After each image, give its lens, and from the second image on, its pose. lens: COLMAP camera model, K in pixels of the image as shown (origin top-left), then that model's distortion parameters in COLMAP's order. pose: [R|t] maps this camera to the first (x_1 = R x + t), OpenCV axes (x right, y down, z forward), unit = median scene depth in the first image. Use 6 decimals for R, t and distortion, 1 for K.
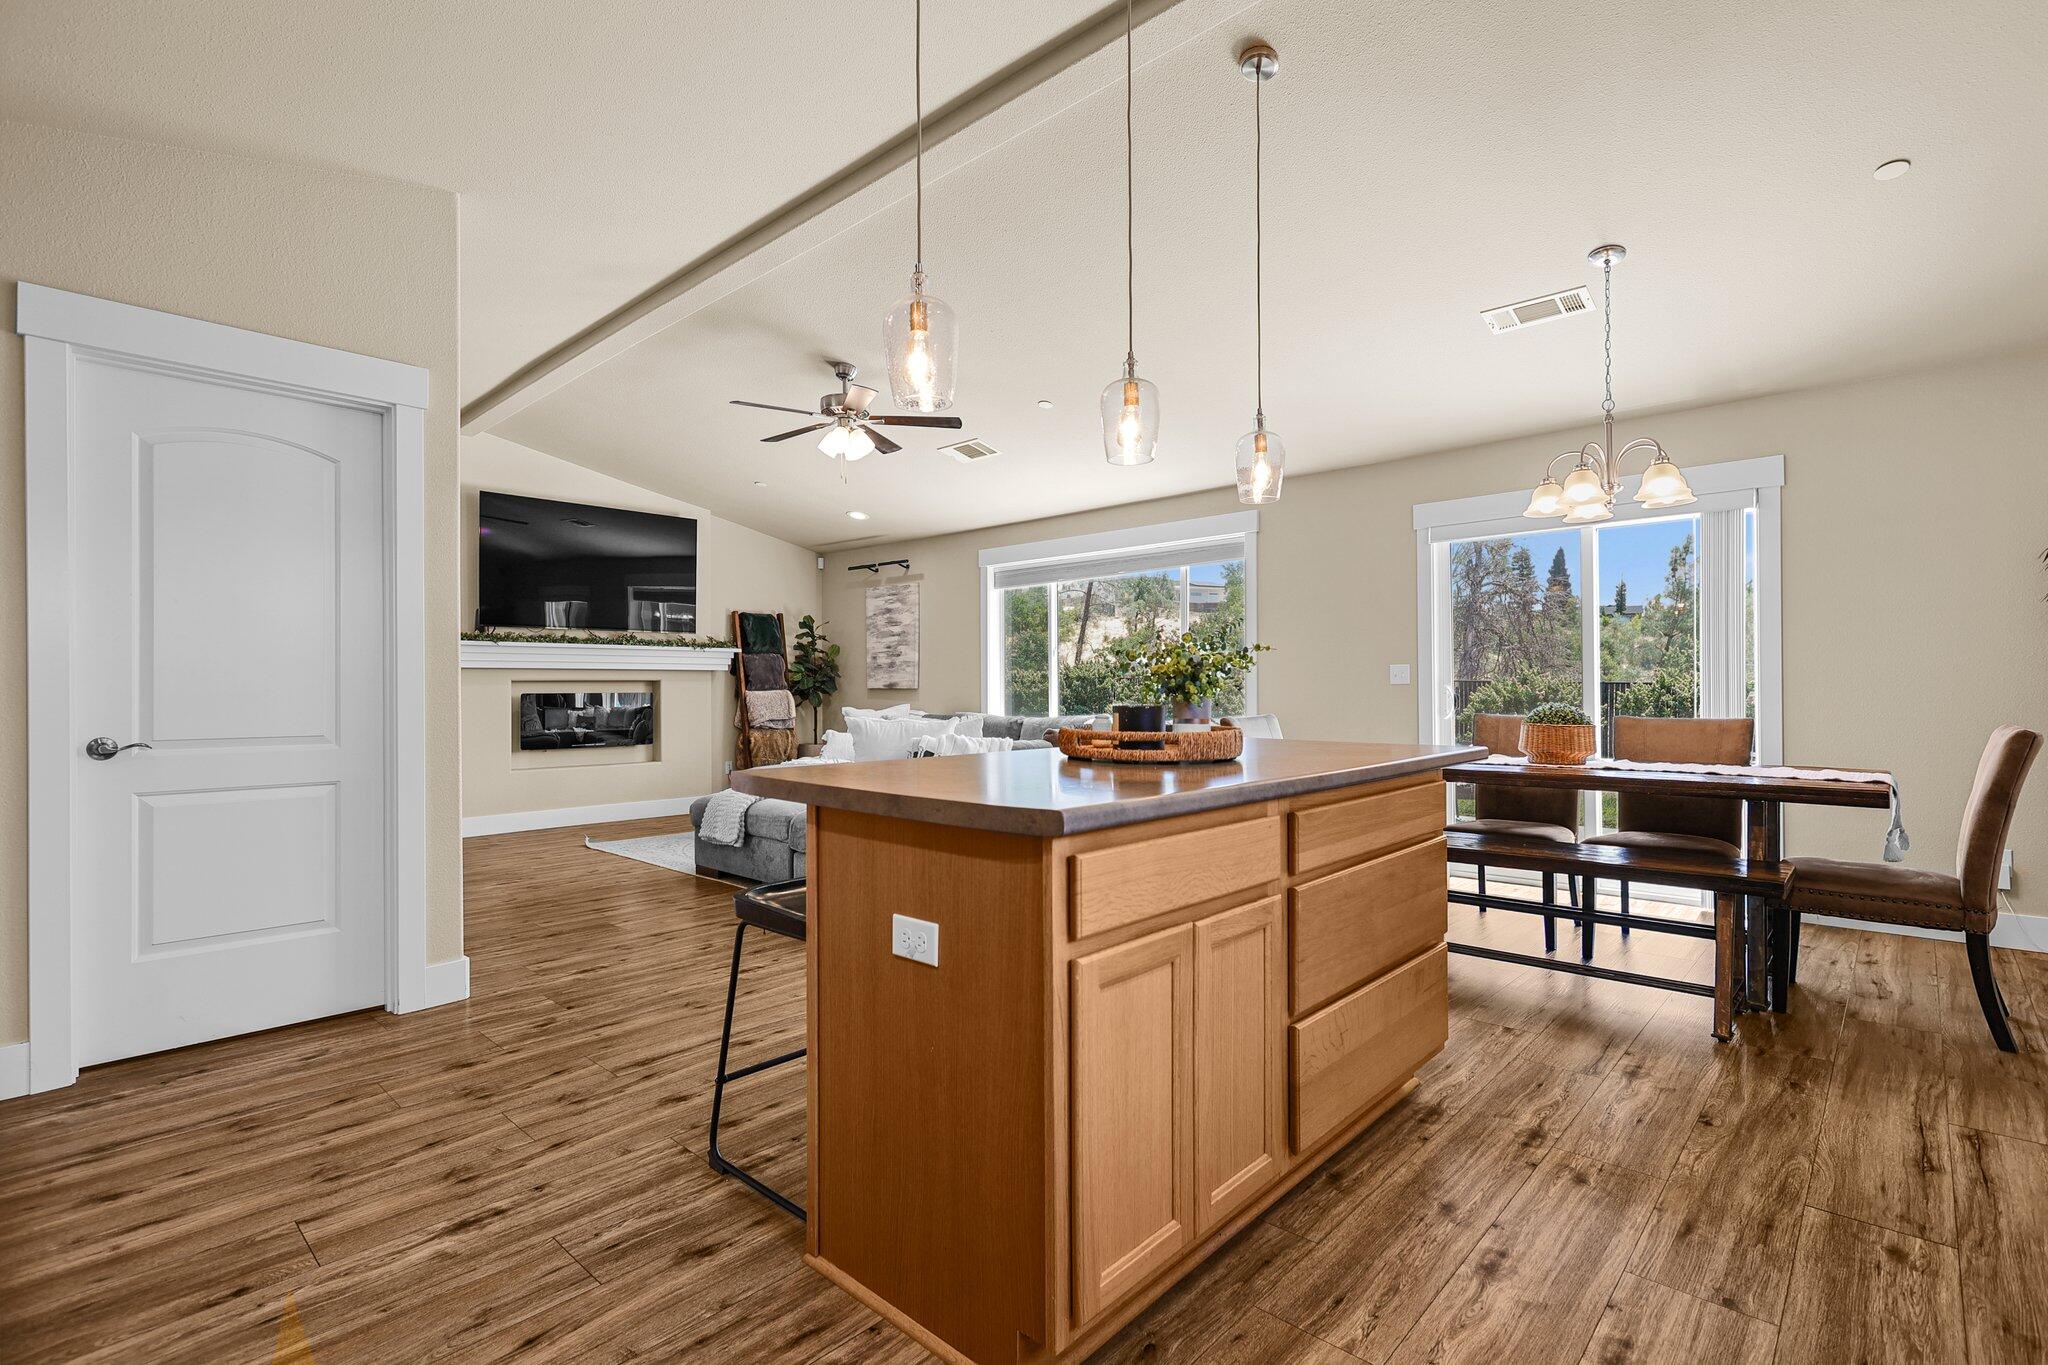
lens RADIAL K [[954.5, 0, 1022.4], [0, 954.5, 682.0], [0, 0, 1]] dist [-0.000078, 0.000961]
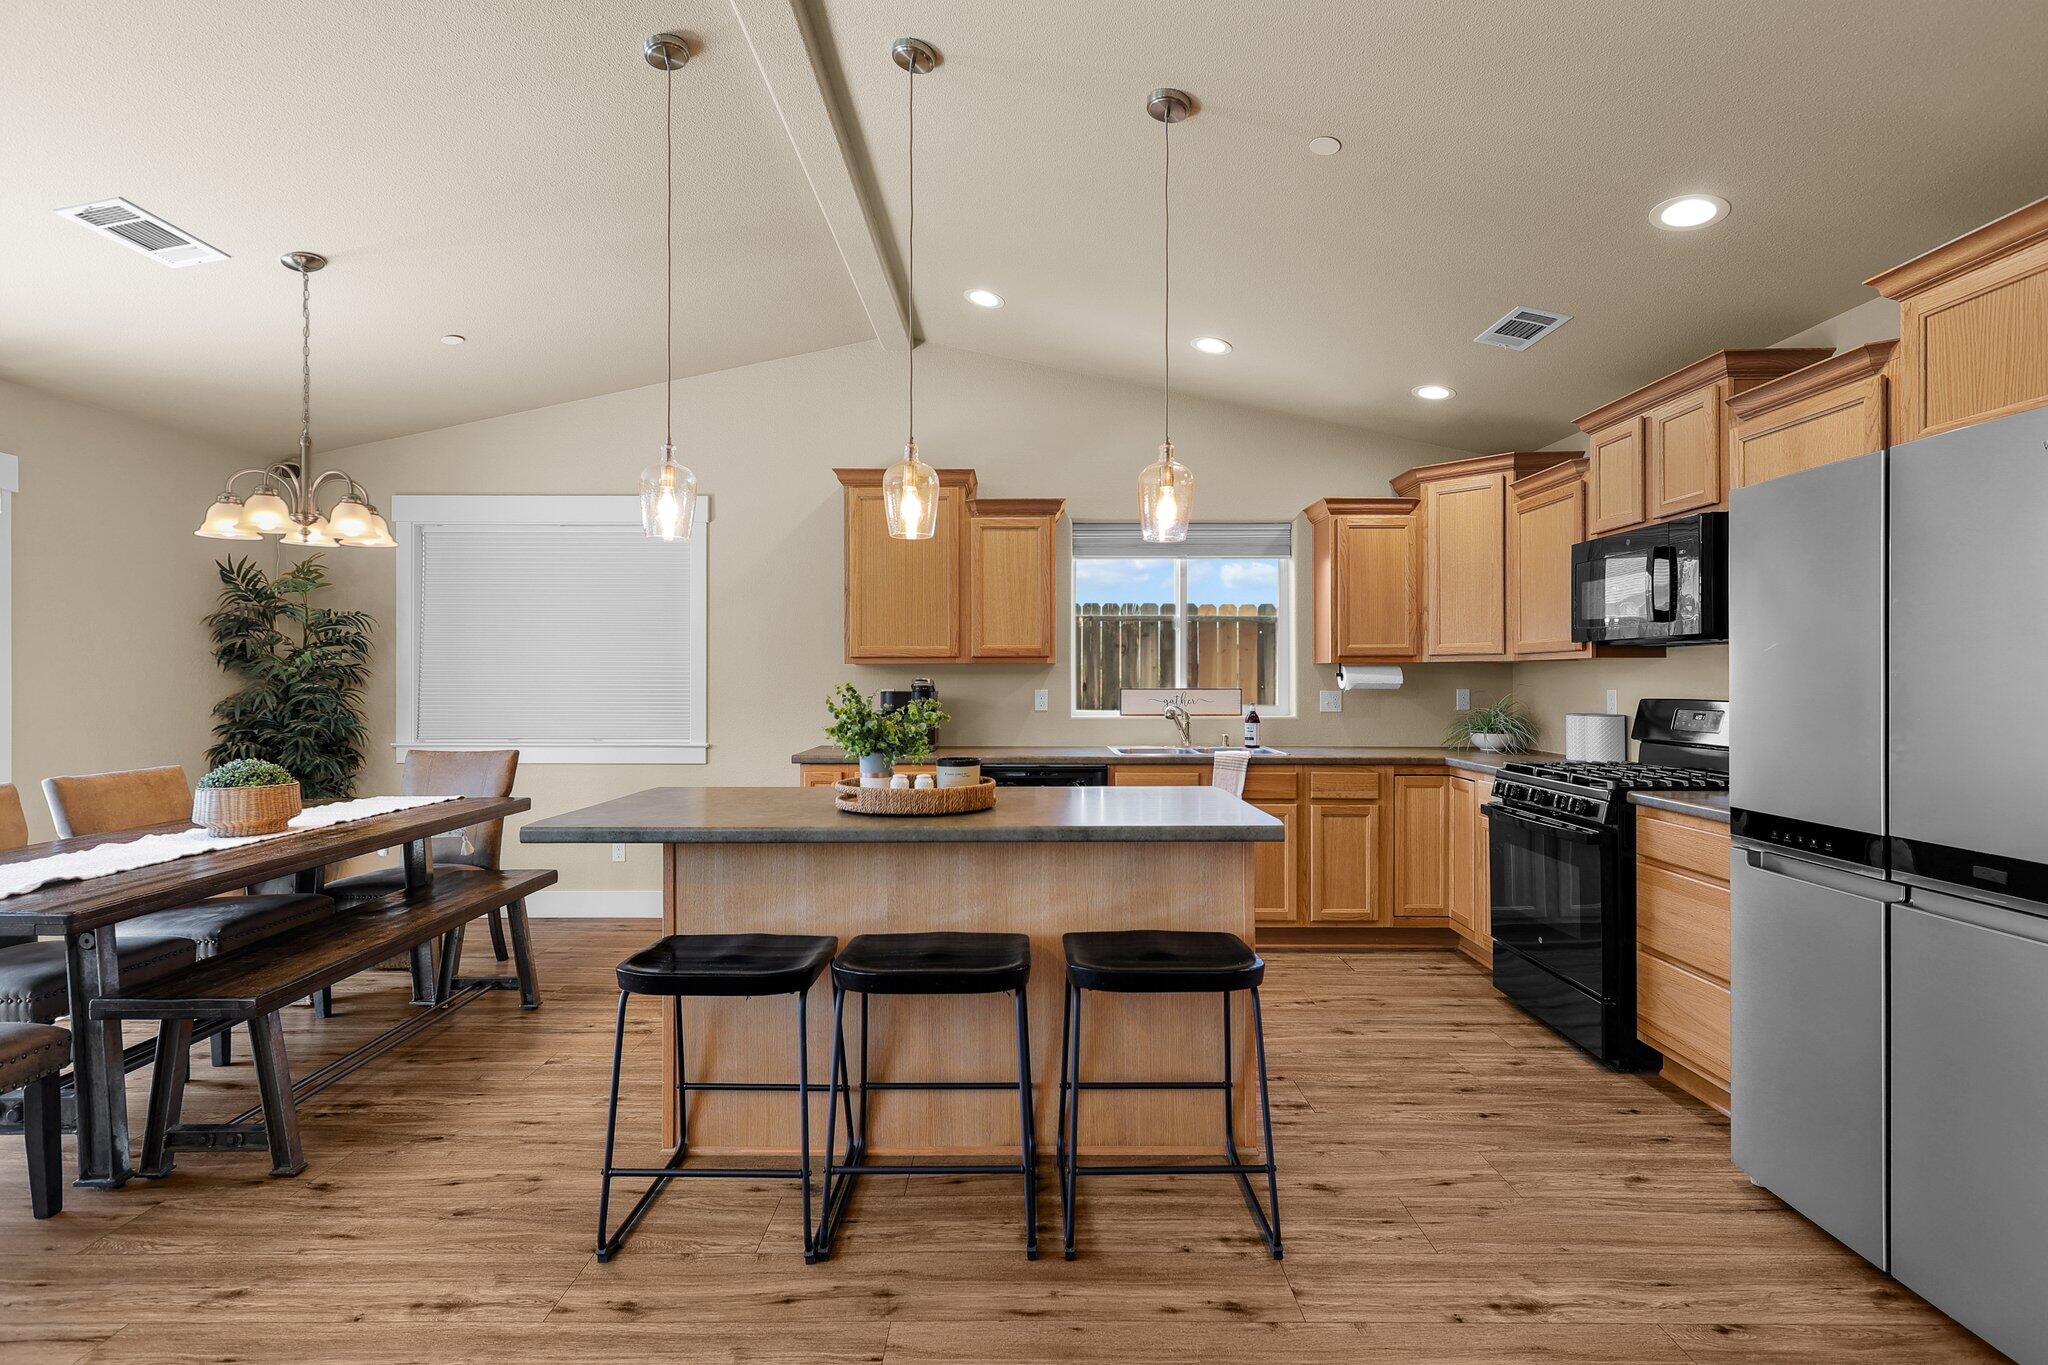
lens RADIAL K [[954.5, 0, 1024.2], [0, 954.5, 676.6], [0, 0, 1]] dist [-0.000078, 0.000961]
pose [[-0.680578, 0.005968, 0.732651, -0.907382], [-0.000465, 0.999963, -0.008577, -0.076716], [-0.732675, -0.006178, -0.680551, 1.951776]]
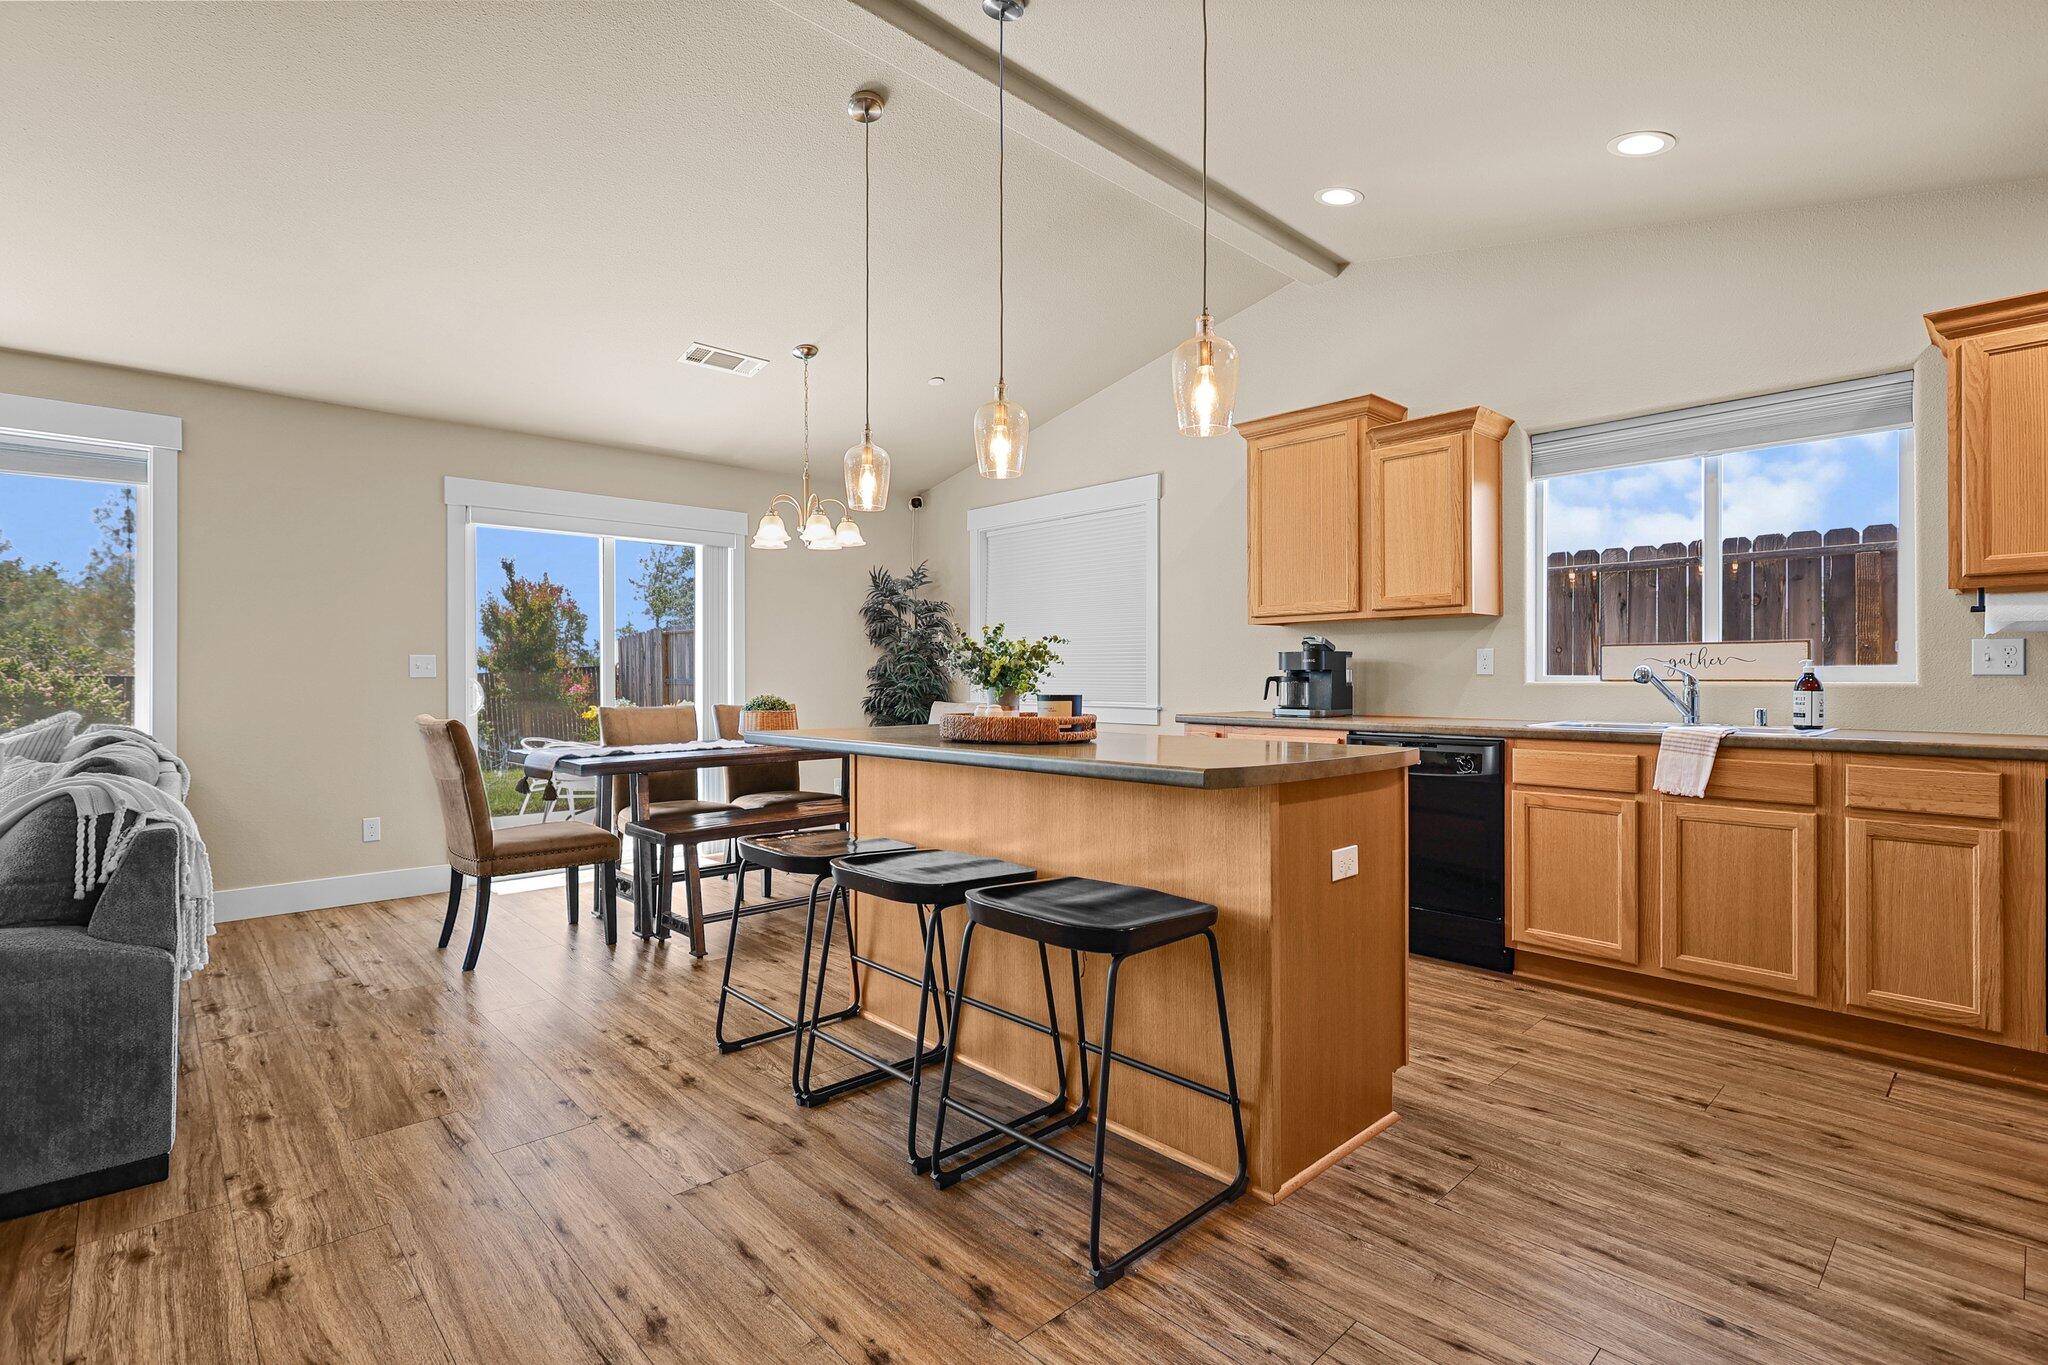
lens RADIAL K [[954.5, 0, 1026.8], [0, 954.5, 676.6], [0, 0, 1]] dist [-0.000078, 0.000961]
pose [[0.064879, 0.006805, 0.997870, -1.176809], [-0.005048, 0.999966, -0.006491, 0.011493], [-0.997880, -0.004616, 0.064911, 1.068403]]
